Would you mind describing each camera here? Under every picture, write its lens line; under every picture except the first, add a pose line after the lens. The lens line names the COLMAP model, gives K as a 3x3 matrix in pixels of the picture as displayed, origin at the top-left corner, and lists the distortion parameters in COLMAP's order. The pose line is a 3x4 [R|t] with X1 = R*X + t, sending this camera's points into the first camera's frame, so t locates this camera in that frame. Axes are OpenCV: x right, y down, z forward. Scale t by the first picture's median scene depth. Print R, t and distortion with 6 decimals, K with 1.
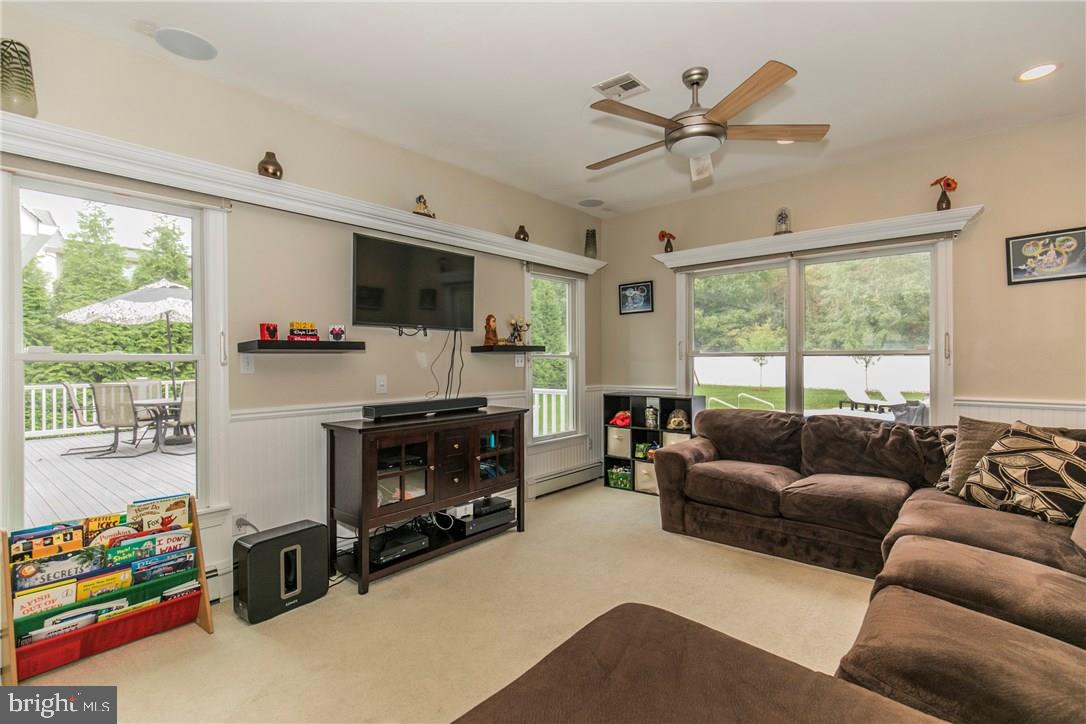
lens RADIAL K [[514.8, 0, 543.0], [0, 514.8, 362.0], [0, 0, 1]] dist [0.008455, -0.000303]
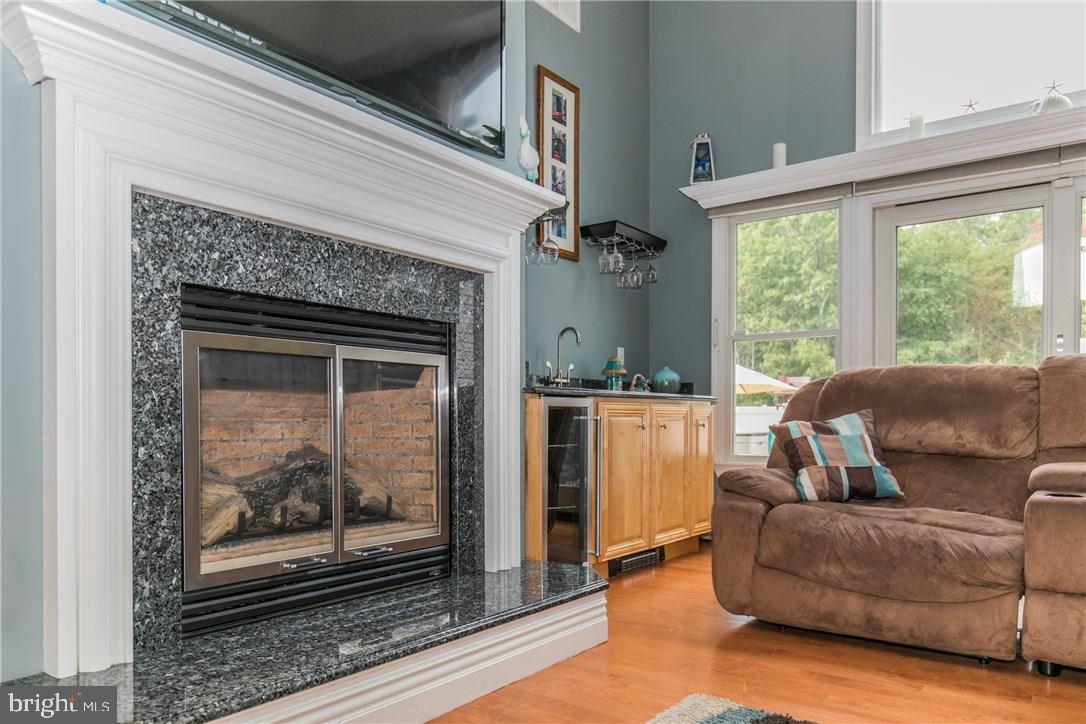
lens RADIAL K [[751.4, 0, 539.4], [0, 751.4, 427.4], [0, 0, 1]] dist [0.002182, -0.000530]
pose [[0.997937, 0.012186, 0.063033, -1.392603], [-0.012662, 0.999894, 0.007161, 0.103600], [-0.062939, -0.007944, 0.997986, -0.042850]]
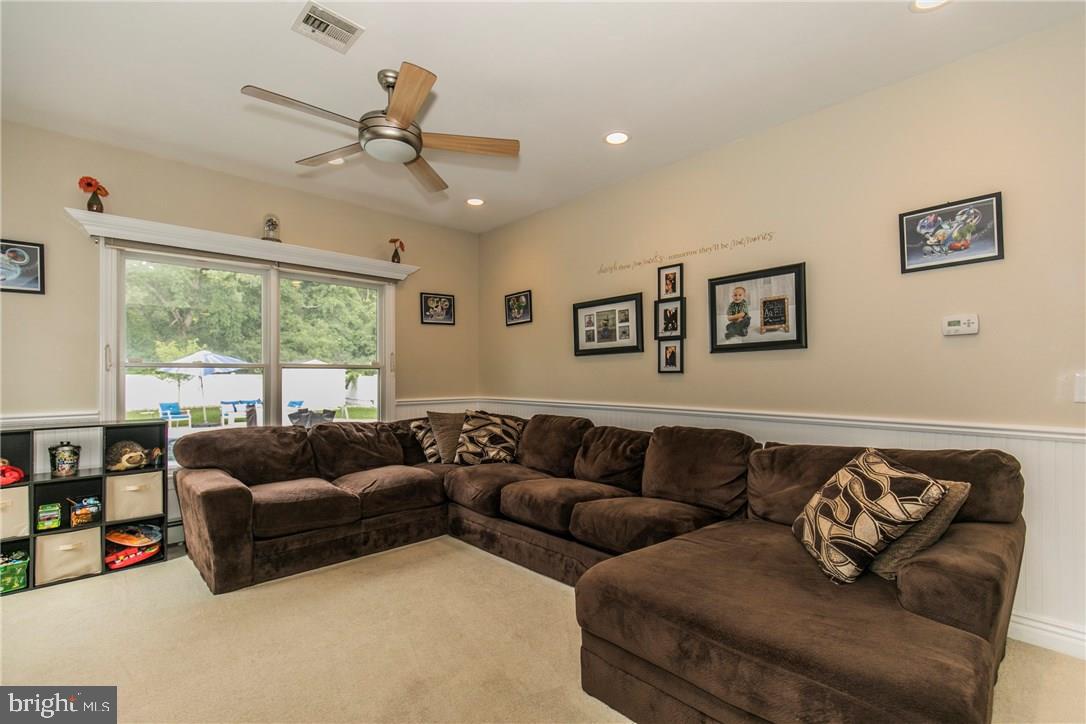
lens RADIAL K [[484.7, 0, 547.6], [0, 484.7, 376.0], [0, 0, 1]] dist [0.002646, 0.000274]
pose [[0.098176, 0.004154, 0.995160, -0.312726], [0.004704, 0.999978, -0.004638, 0.008382], [-0.995158, 0.005136, 0.098155, 0.326418]]
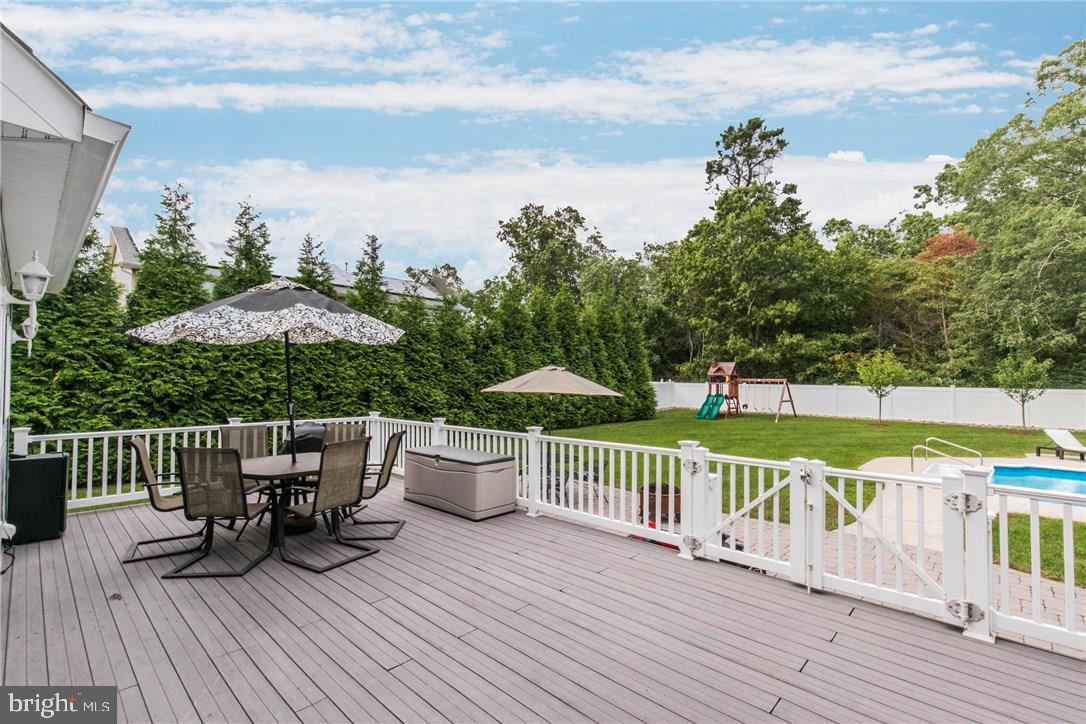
lens RADIAL K [[487.5, 0, 541.1], [0, 487.5, 371.6], [0, 0, 1]] dist [0.003134, -0.000201]
pose [[0.998412, 0.012466, -0.054934, -0.594101], [-0.013714, 0.999655, -0.022394, -0.051754], [0.054636, 0.023111, 0.998239, 0.648221]]
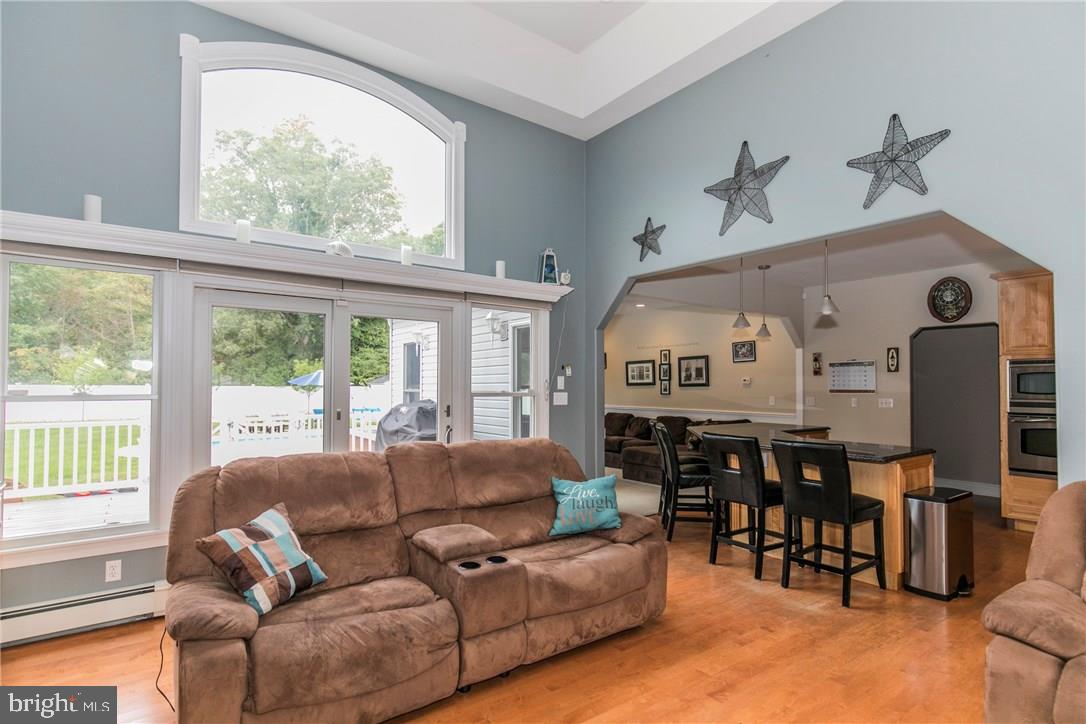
lens RADIAL K [[547.7, 0, 543.1], [0, 547.7, 373.9], [0, 0, 1]] dist [0.004448, 0.000887]
pose [[0.227448, 0.029691, 0.973337, -1.519884], [-0.001277, 0.999543, -0.030193, -0.011537], [-0.973789, 0.005625, 0.227382, 0.201794]]
